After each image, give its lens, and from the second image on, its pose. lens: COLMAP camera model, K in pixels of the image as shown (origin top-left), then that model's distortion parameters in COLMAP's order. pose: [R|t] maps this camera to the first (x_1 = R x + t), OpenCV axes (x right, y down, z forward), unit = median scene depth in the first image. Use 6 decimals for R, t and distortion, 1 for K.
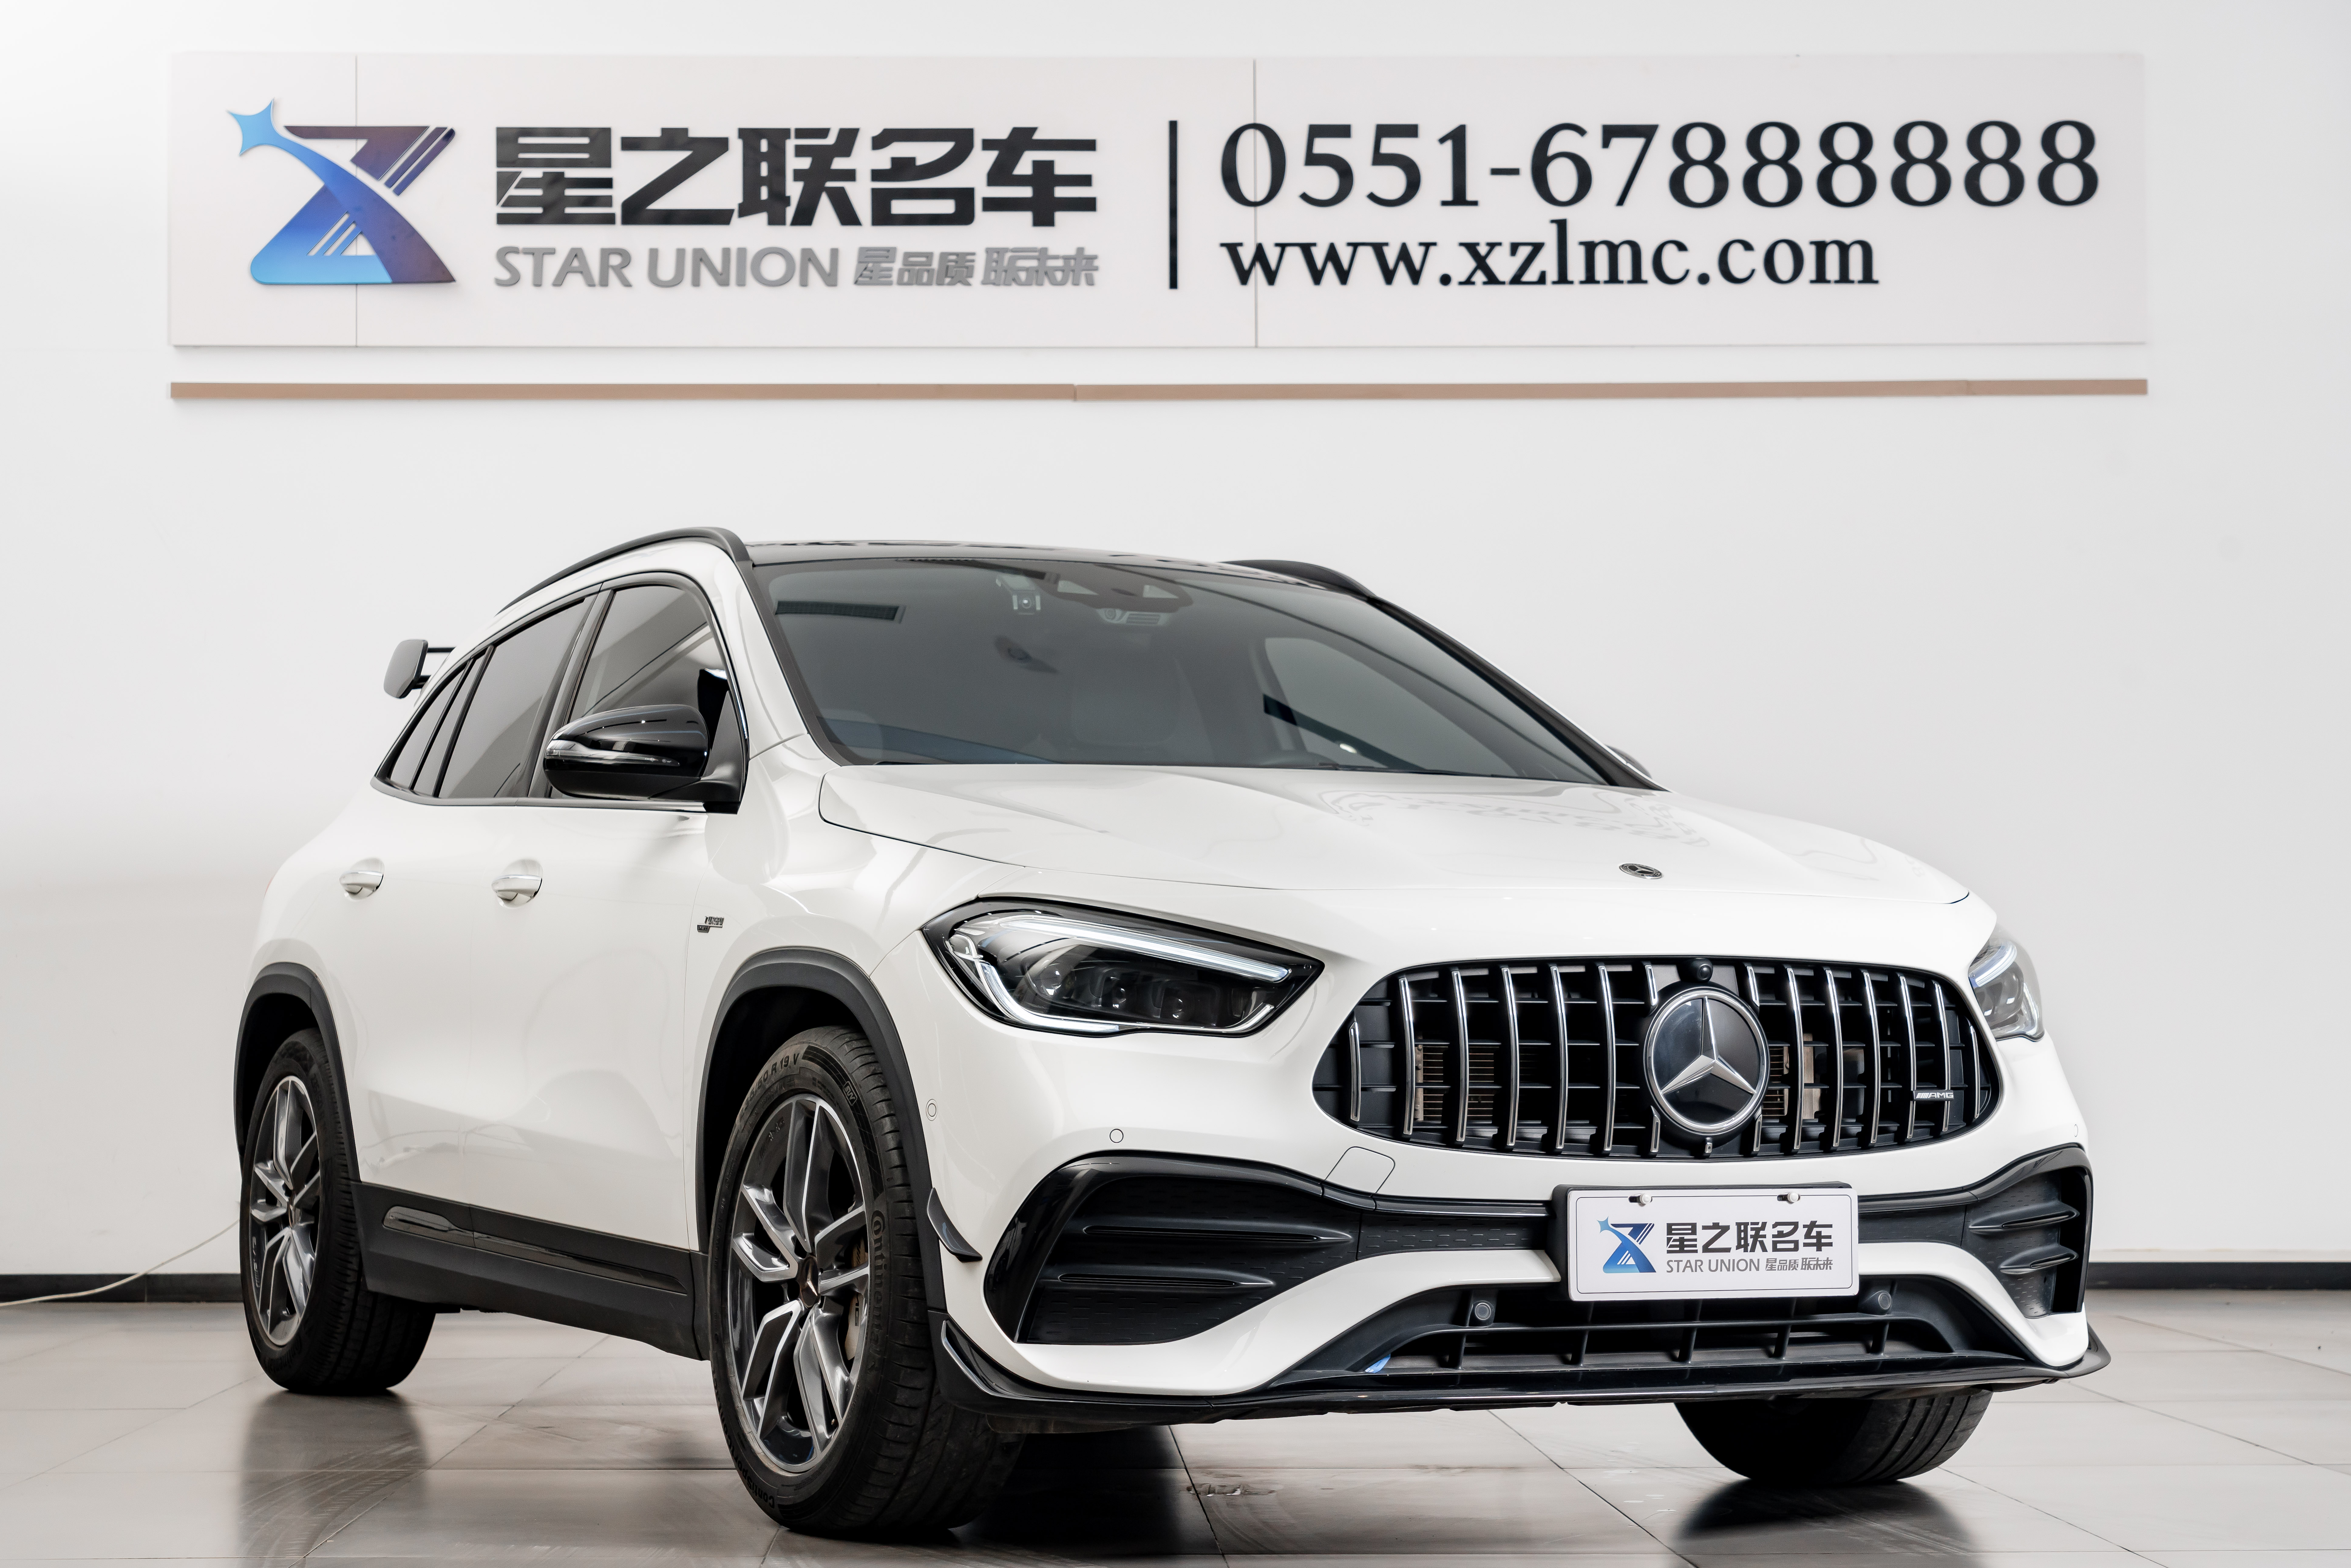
lens RADIAL K [[4291.0, 0, 1175.5], [0, 4291.0, 784.0], [0, 0, 1]] dist [0.042463, 0.076106]
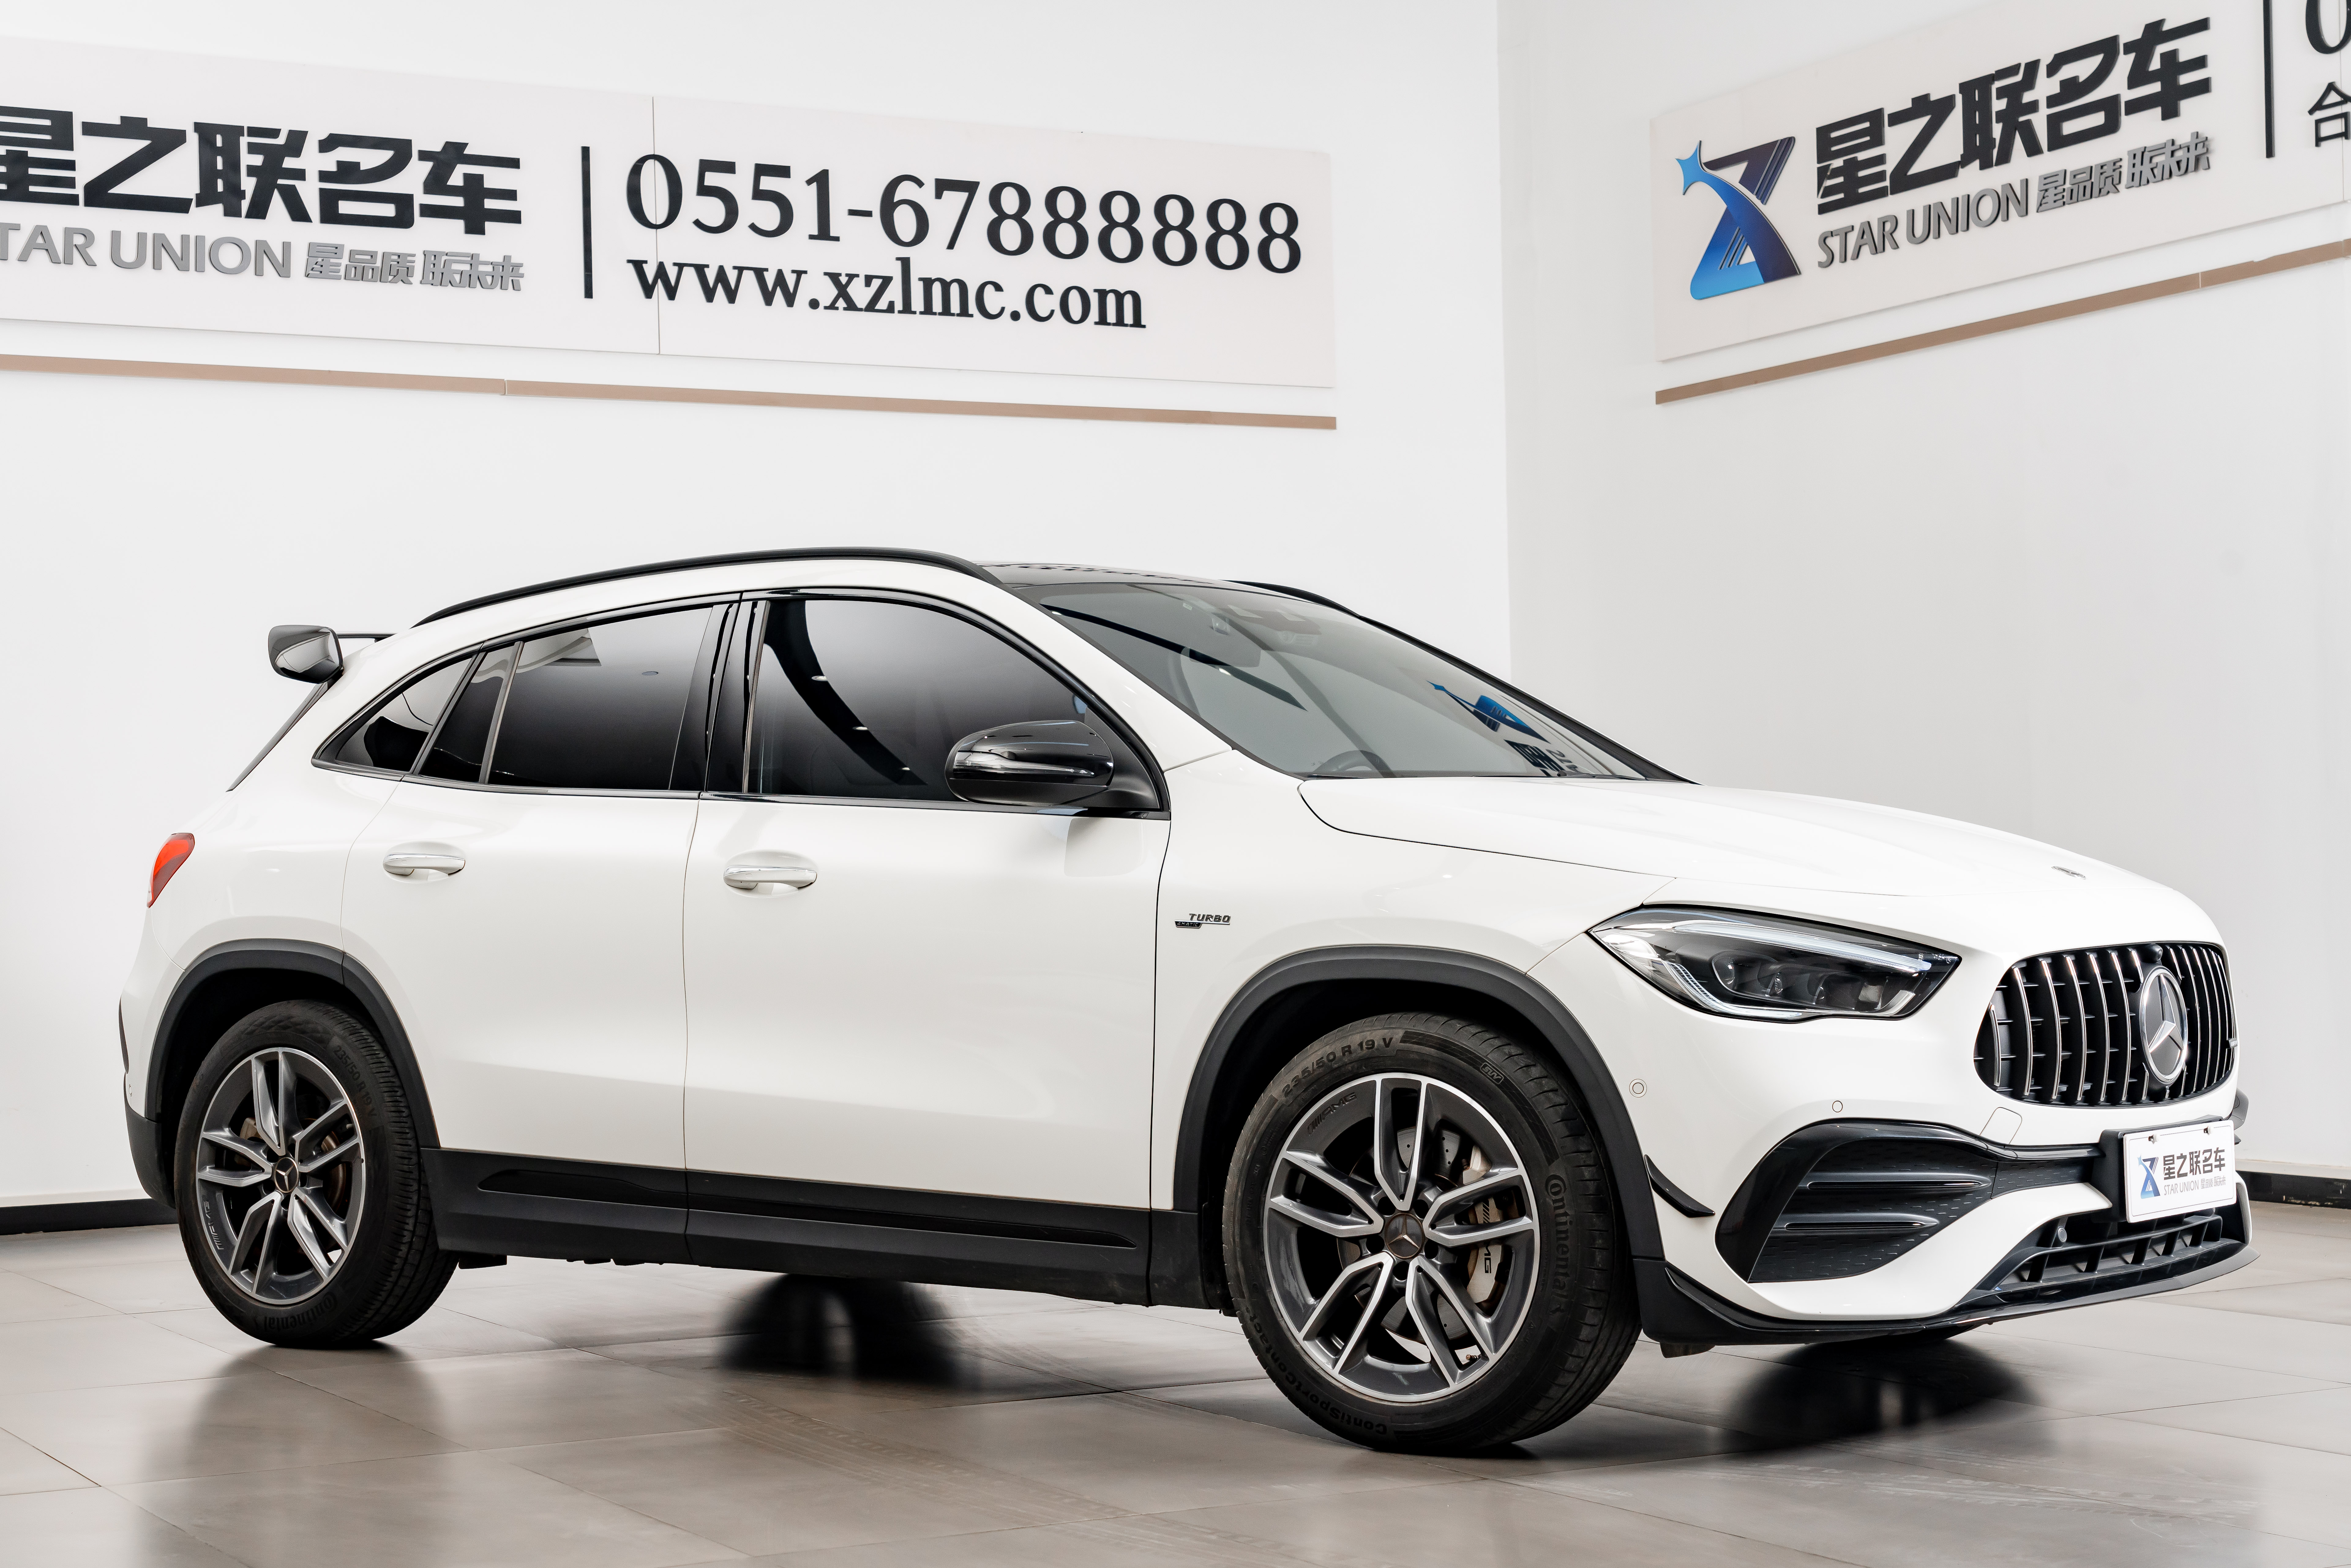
lens RADIAL K [[3640.3, 0, 1175.5], [0, 3640.3, 784.0], [0, 0, 1]] dist [0.024050, 0.010237]
pose [[0.892107, -0.002344, 0.451819, -0.292820], [-0.010219, 0.999626, 0.025363, -0.014595], [-0.451709, -0.027243, 0.891749, 0.082453]]
